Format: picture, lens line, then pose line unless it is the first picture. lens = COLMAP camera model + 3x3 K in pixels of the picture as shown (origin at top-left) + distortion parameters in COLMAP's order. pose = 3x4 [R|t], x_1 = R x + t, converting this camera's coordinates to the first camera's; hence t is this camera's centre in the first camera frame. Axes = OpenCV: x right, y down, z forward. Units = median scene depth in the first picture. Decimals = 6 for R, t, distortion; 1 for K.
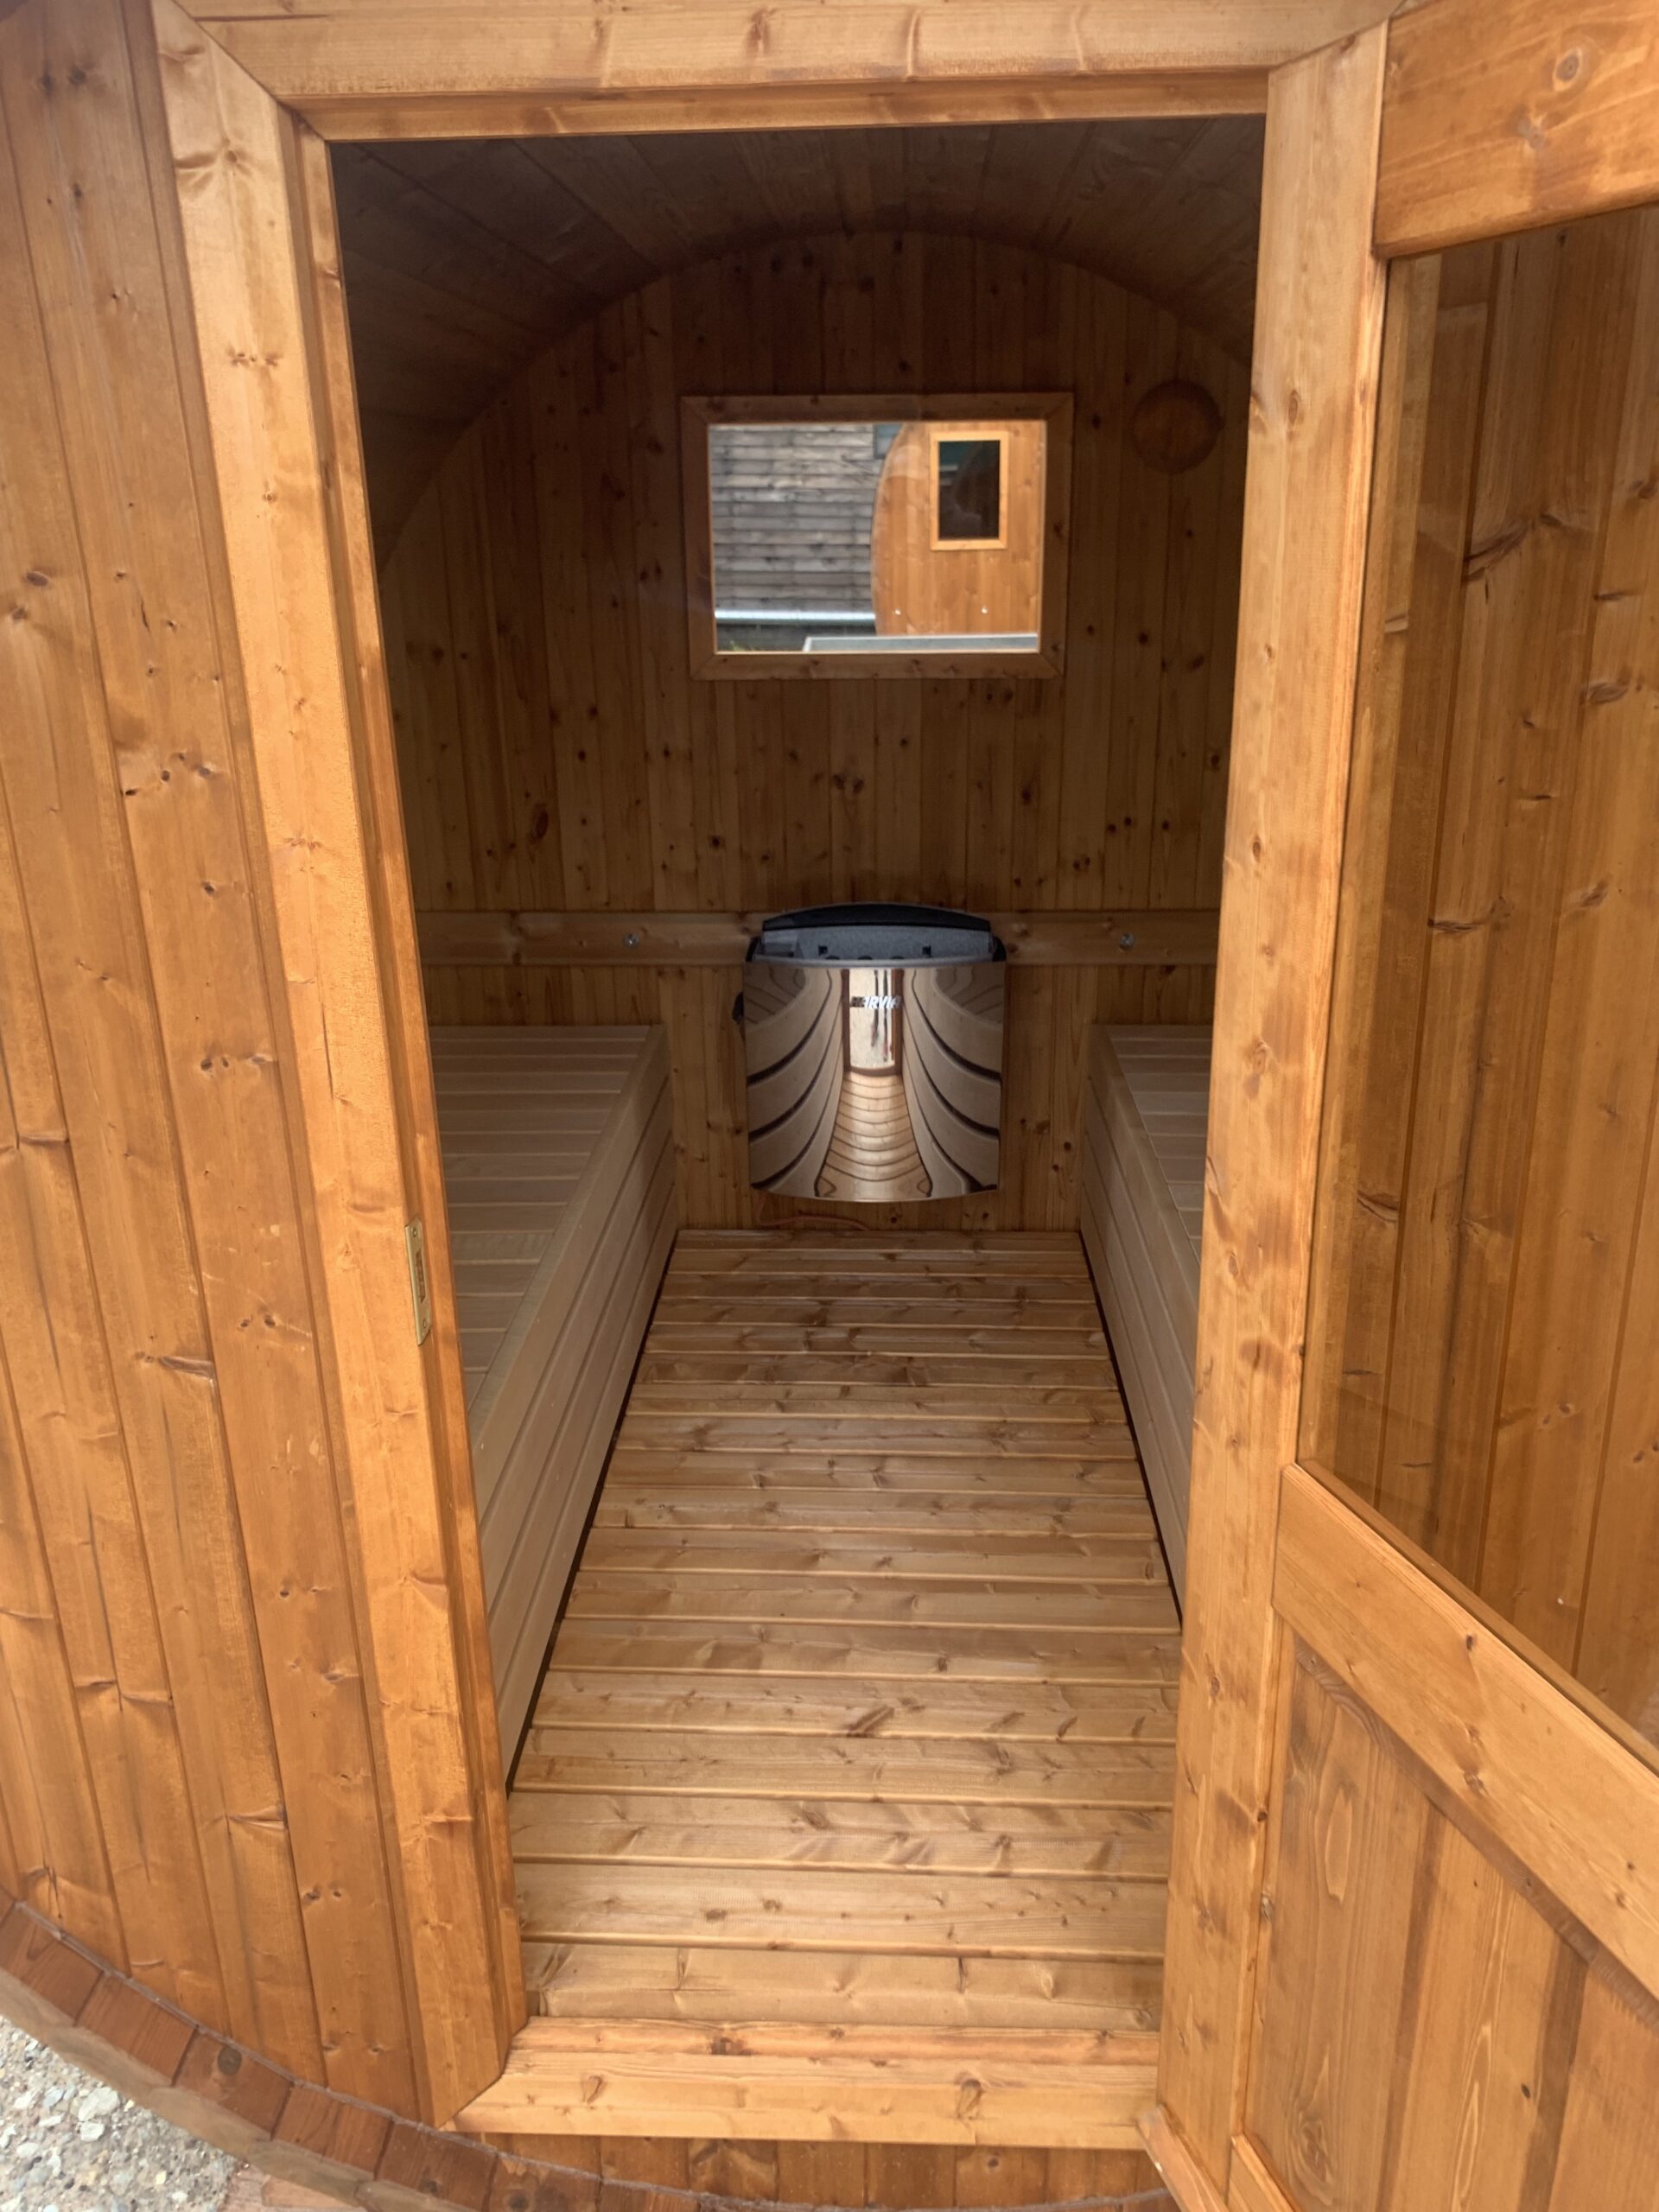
lens RADIAL K [[1703.7, 0, 830.1], [0, 1703.7, 1105.9], [0, 0, 1]] dist [0.026921, -0.013868]
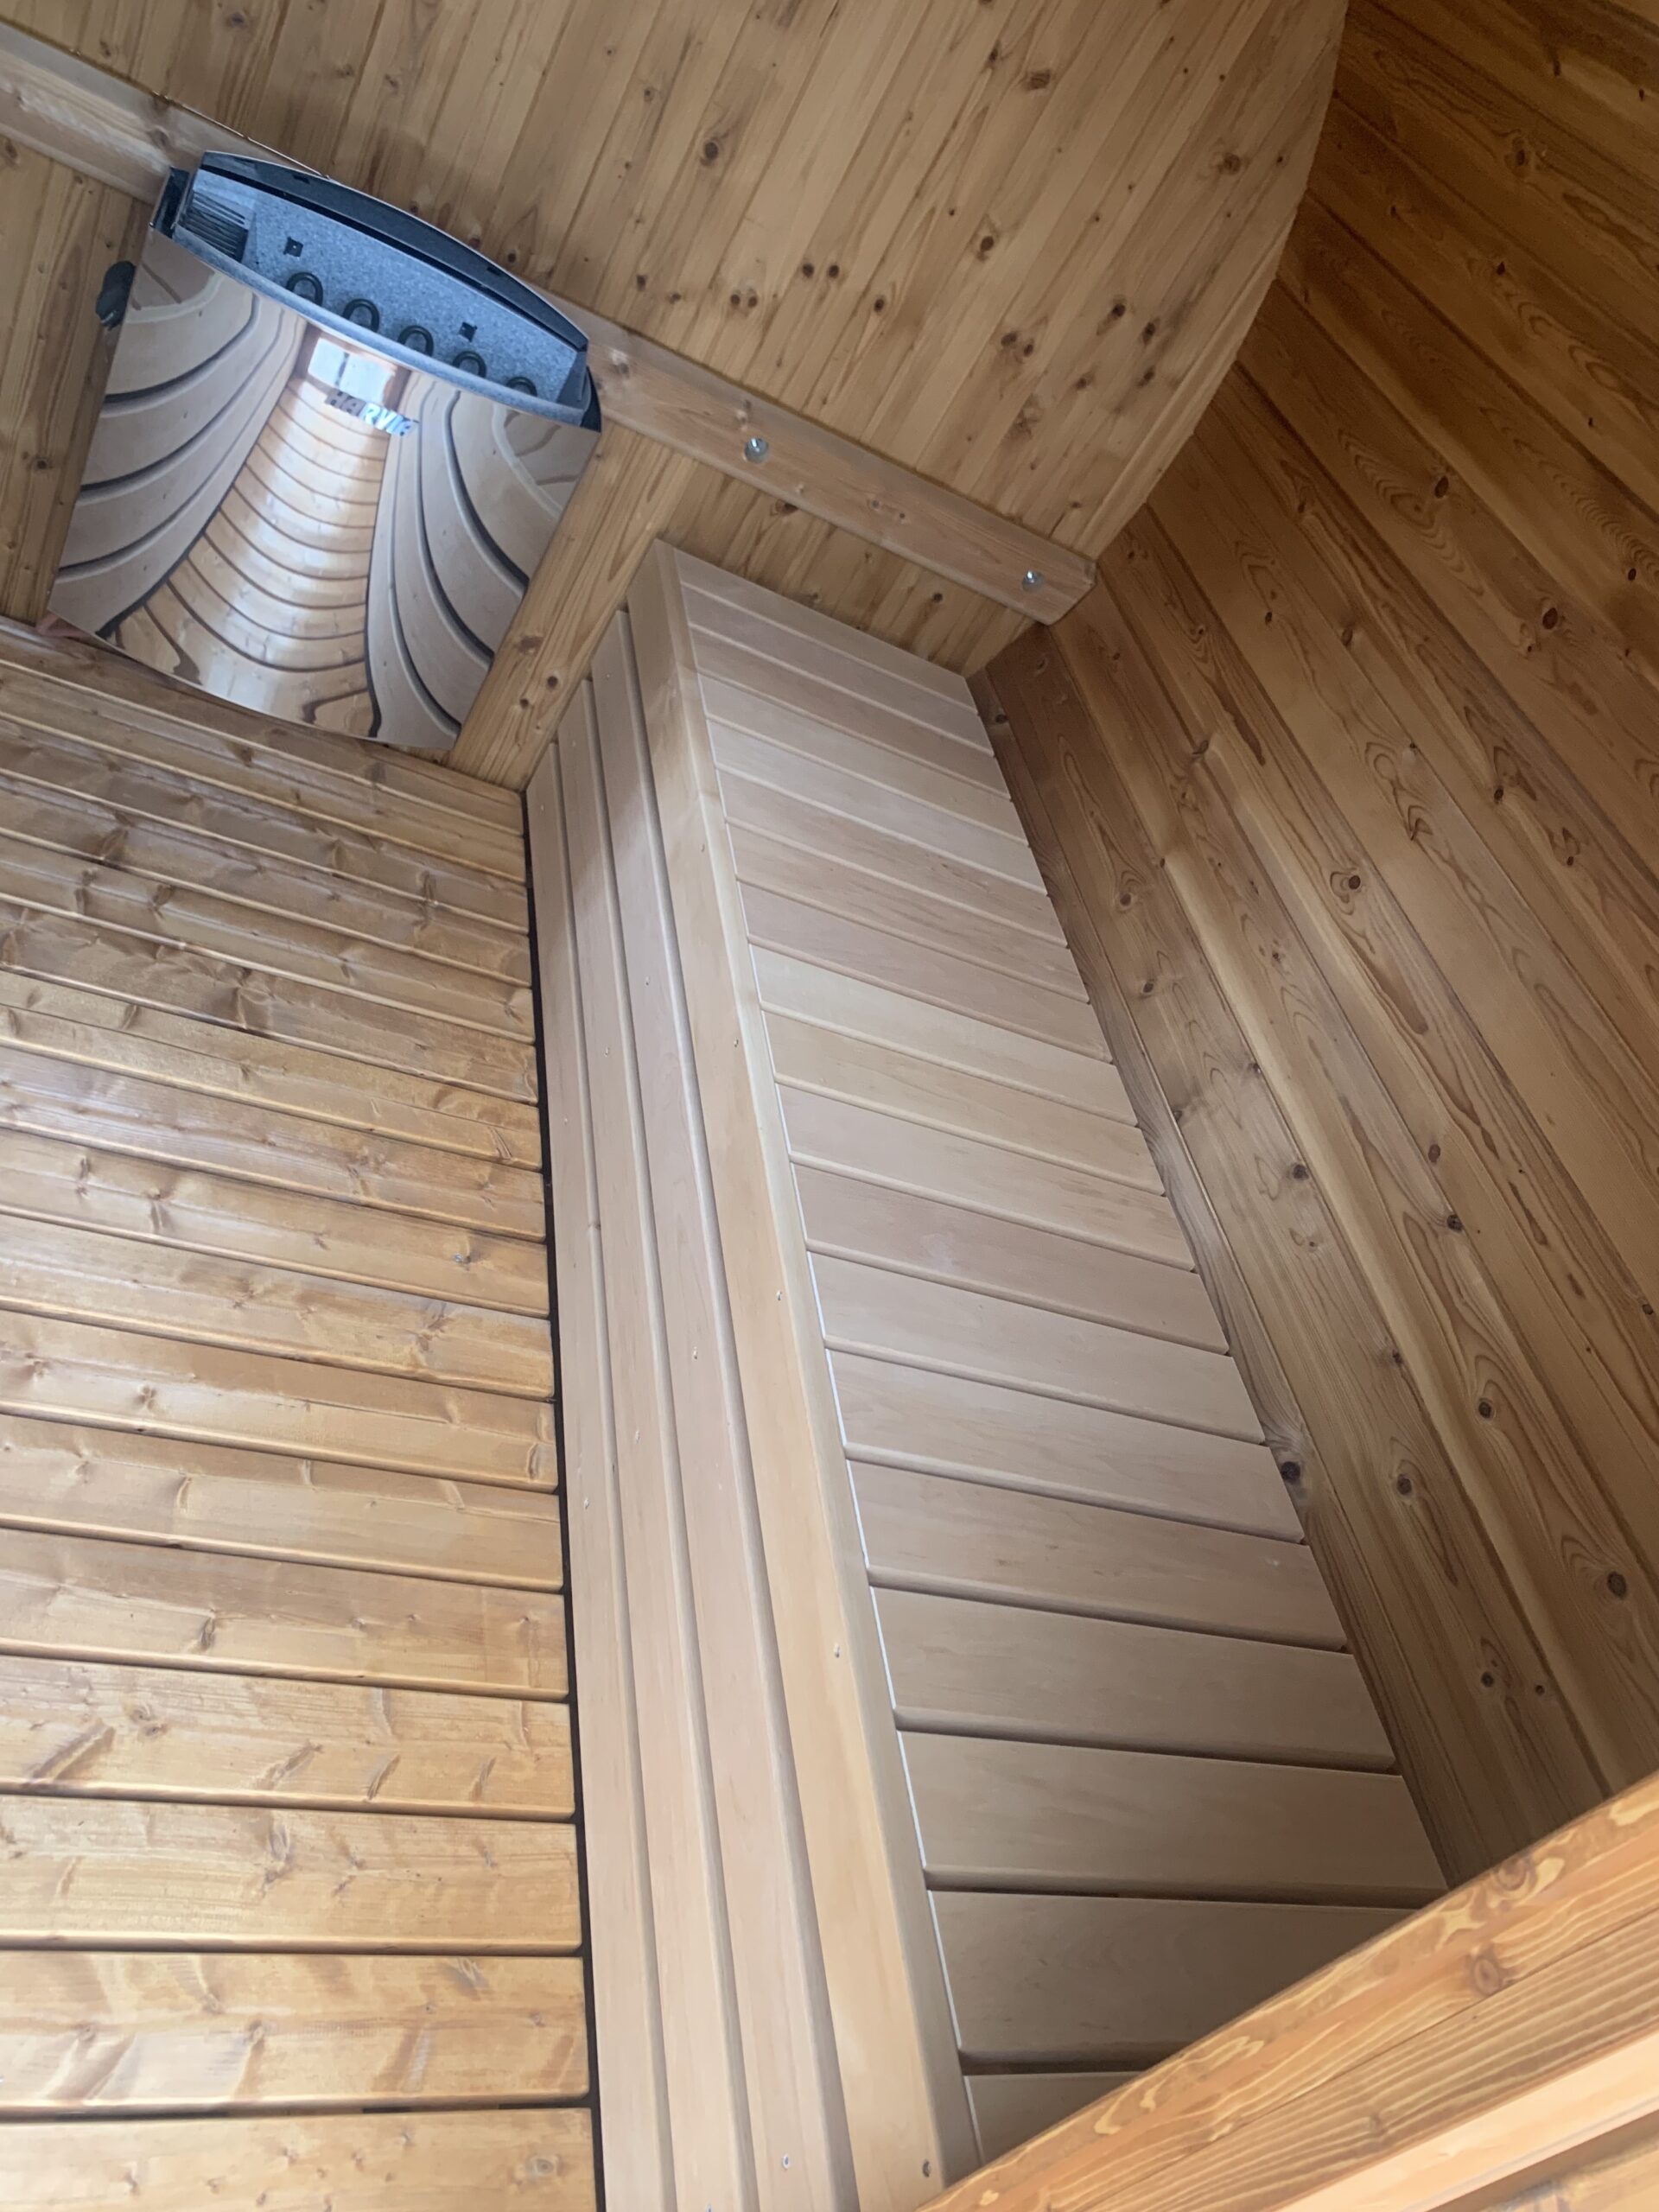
lens RADIAL K [[1703.7, 0, 868.0], [0, 1703.7, 1061.2], [0, 0, 1]] dist [0.026921, -0.013868]
pose [[0.834166, 0.230716, 0.500936, -0.087322], [-0.411635, 0.864948, 0.287092, -0.126403], [-0.367046, -0.445685, 0.816481, 0.426107]]
